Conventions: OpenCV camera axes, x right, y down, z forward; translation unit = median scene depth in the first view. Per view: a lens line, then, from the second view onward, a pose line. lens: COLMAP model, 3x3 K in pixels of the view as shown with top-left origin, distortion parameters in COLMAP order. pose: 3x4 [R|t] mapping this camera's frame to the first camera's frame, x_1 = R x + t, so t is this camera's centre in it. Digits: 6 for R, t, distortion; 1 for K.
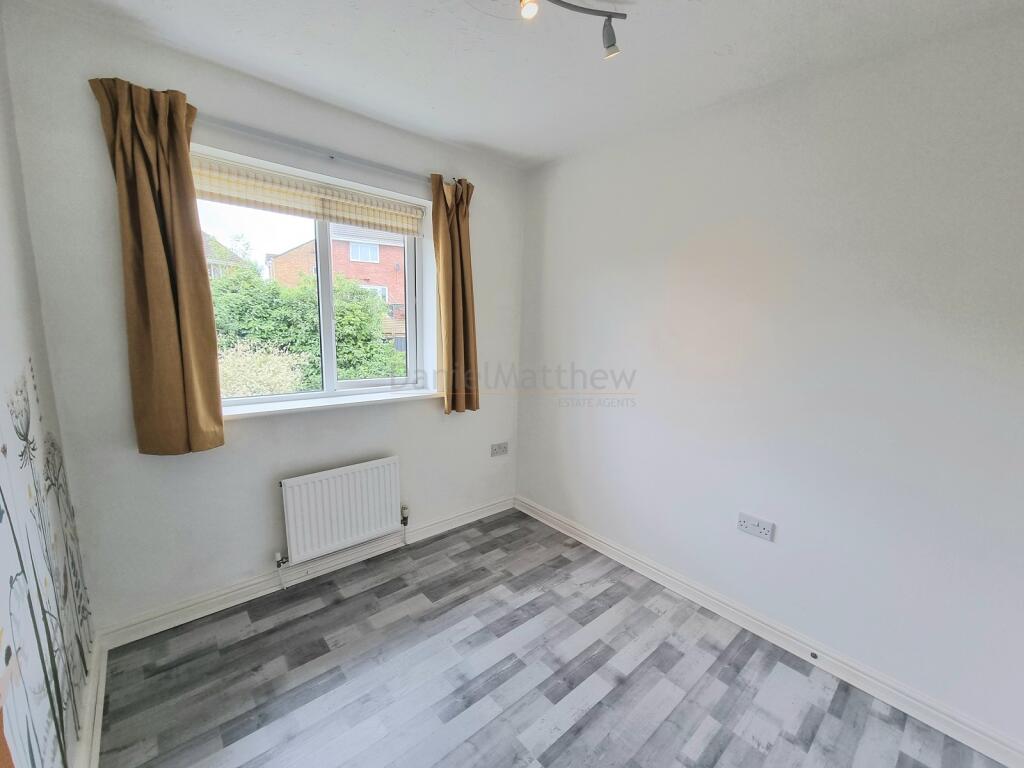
lens RADIAL K [[422.7, 0, 518.8], [0, 422.7, 396.1], [0, 0, 1]] dist [-0.000007, -0.000156]
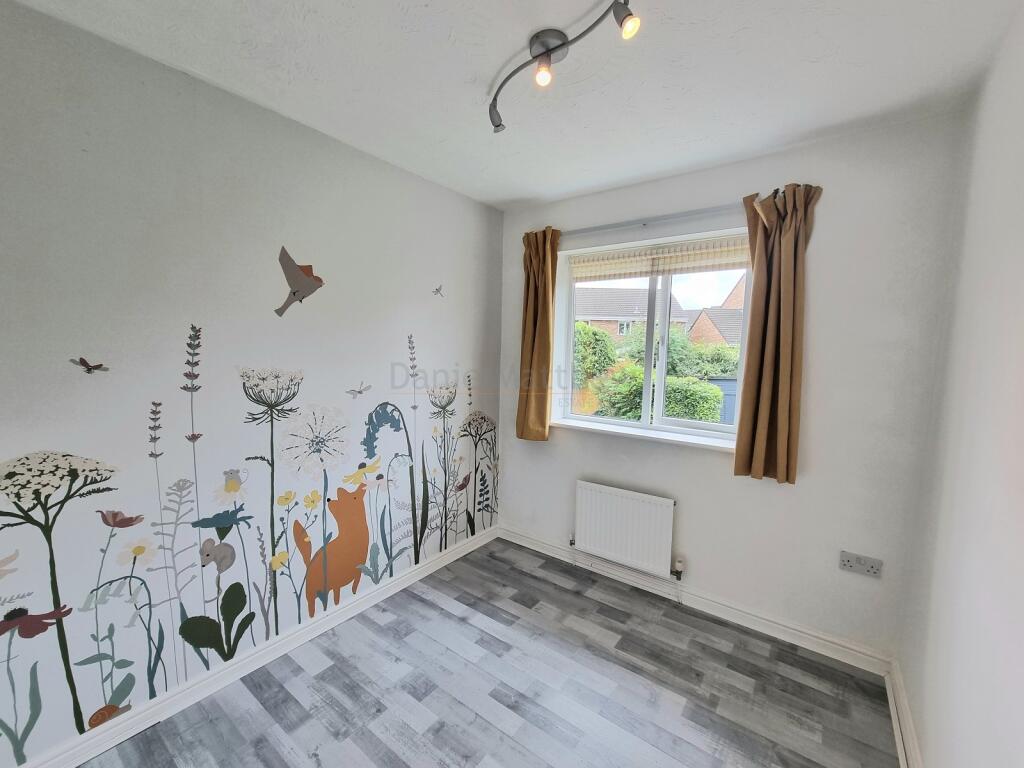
lens RADIAL K [[422.7, 0, 518.8], [0, 422.7, 396.1], [0, 0, 1]] dist [-0.000007, -0.000156]
pose [[0.205482, 0.079143, -0.975456, 0.625888], [-0.189300, 0.981115, 0.039726, -0.070961], [0.960179, 0.176491, 0.216583, 0.459192]]
